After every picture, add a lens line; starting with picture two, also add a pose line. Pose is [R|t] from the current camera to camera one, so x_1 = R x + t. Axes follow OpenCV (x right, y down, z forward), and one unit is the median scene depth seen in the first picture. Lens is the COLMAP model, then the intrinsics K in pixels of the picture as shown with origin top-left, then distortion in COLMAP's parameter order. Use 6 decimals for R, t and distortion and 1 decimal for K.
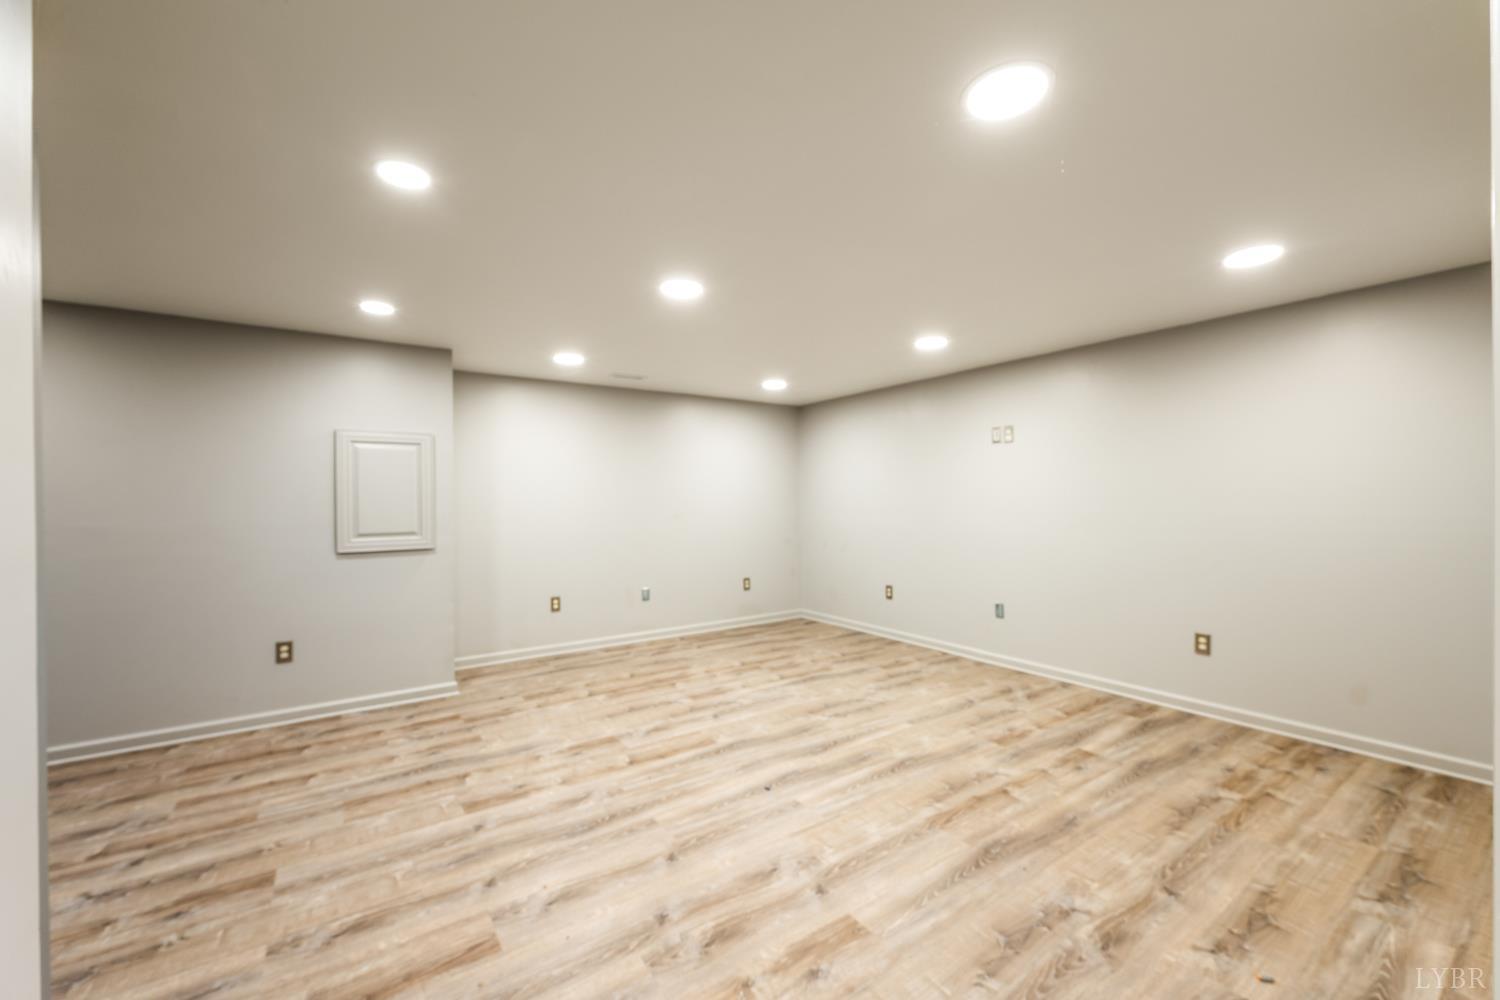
lens RADIAL K [[598.7, 0, 756.9], [0, 598.7, 499.8], [0, 0, 1]] dist [-0.001132, 0.000081]
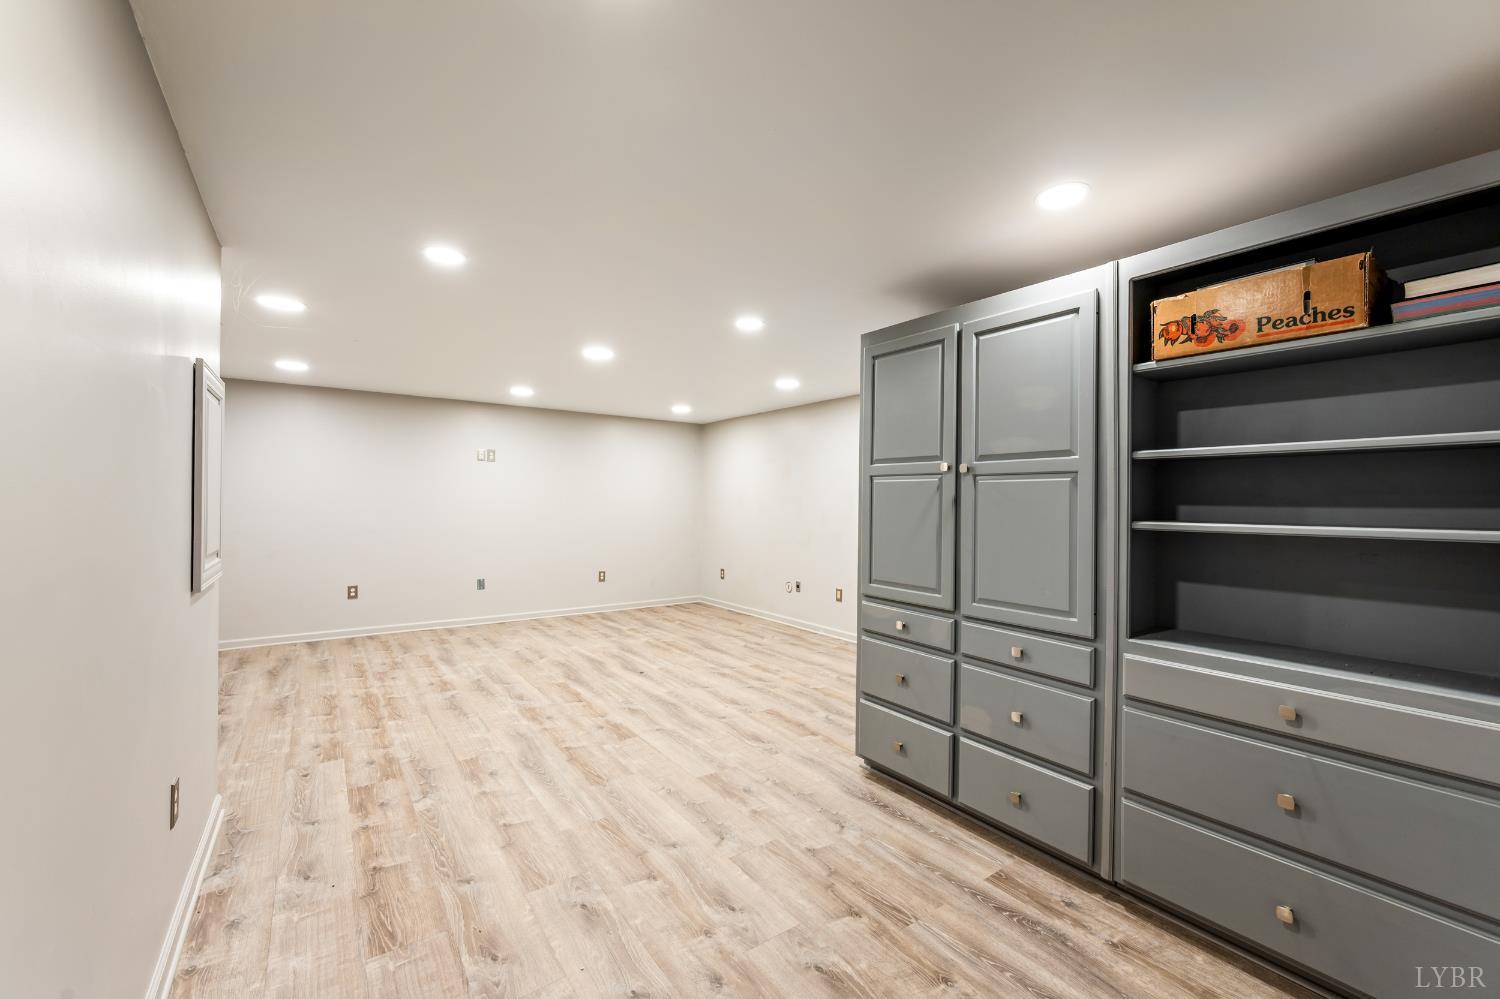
lens RADIAL K [[598.7, 0, 754.1], [0, 598.7, 501.0], [0, 0, 1]] dist [-0.001132, 0.000081]
pose [[-0.011303, 0.012223, 0.999861, -1.632838], [-0.009601, 0.999878, -0.012332, 0.013422], [-0.999890, -0.009739, -0.011185, 0.681089]]
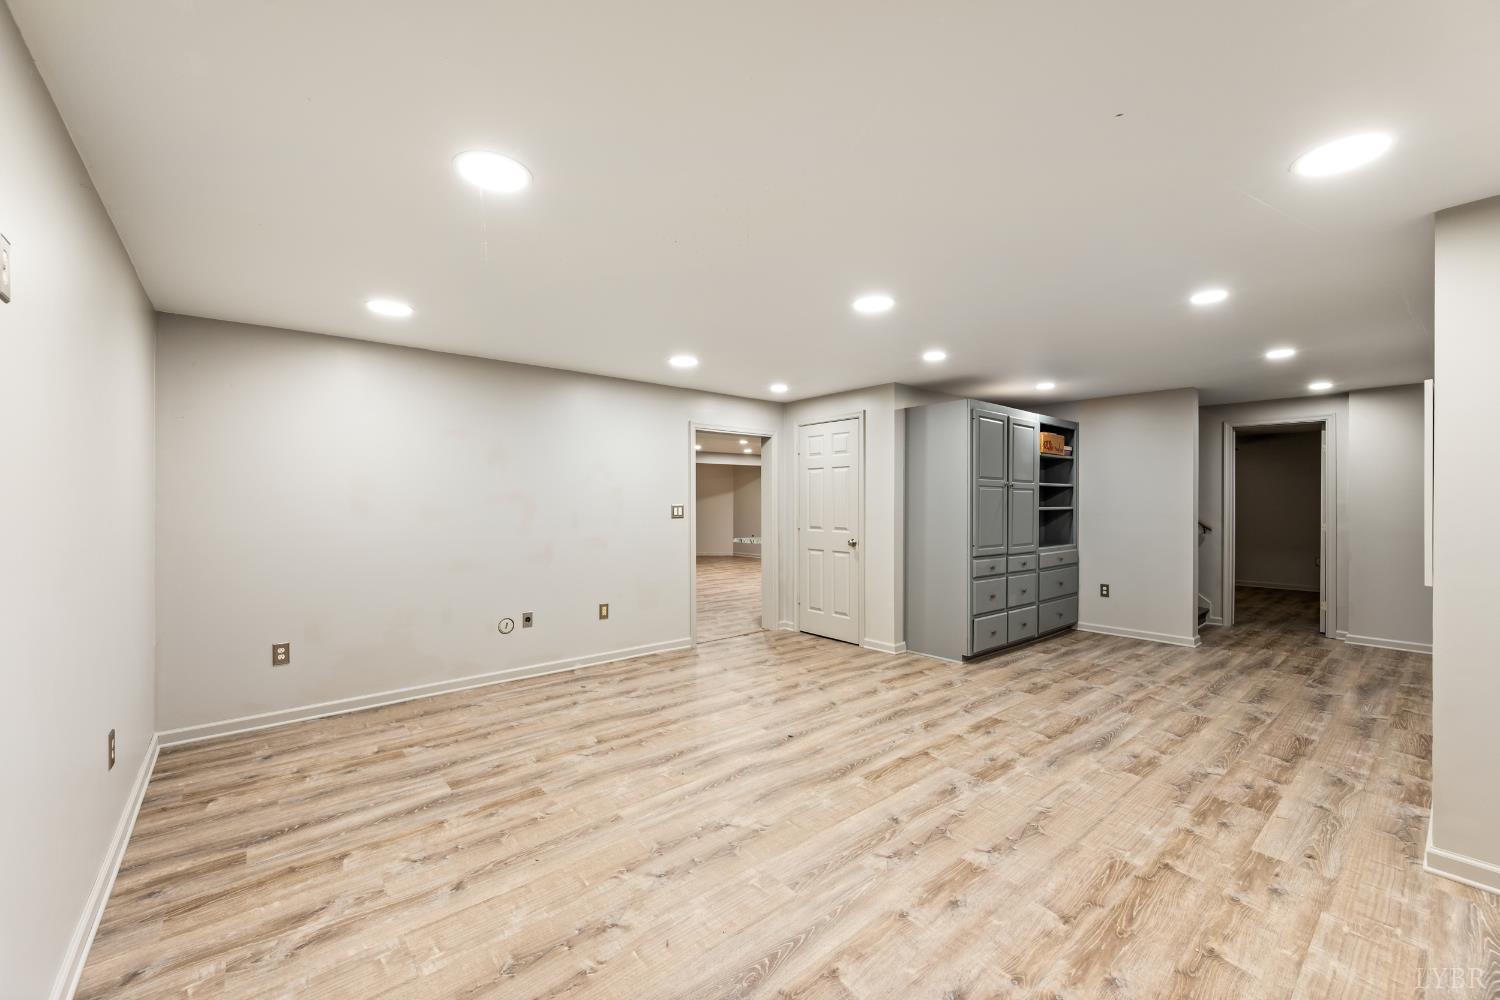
lens RADIAL K [[598.7, 0, 743.6], [0, 598.7, 502.0], [0, 0, 1]] dist [-0.001132, 0.000081]
pose [[-0.997333, 0.009491, -0.072360, 0.193550], [0.009483, 0.999955, 0.000455, -0.005086], [0.072361, -0.000232, -0.997378, 2.158439]]
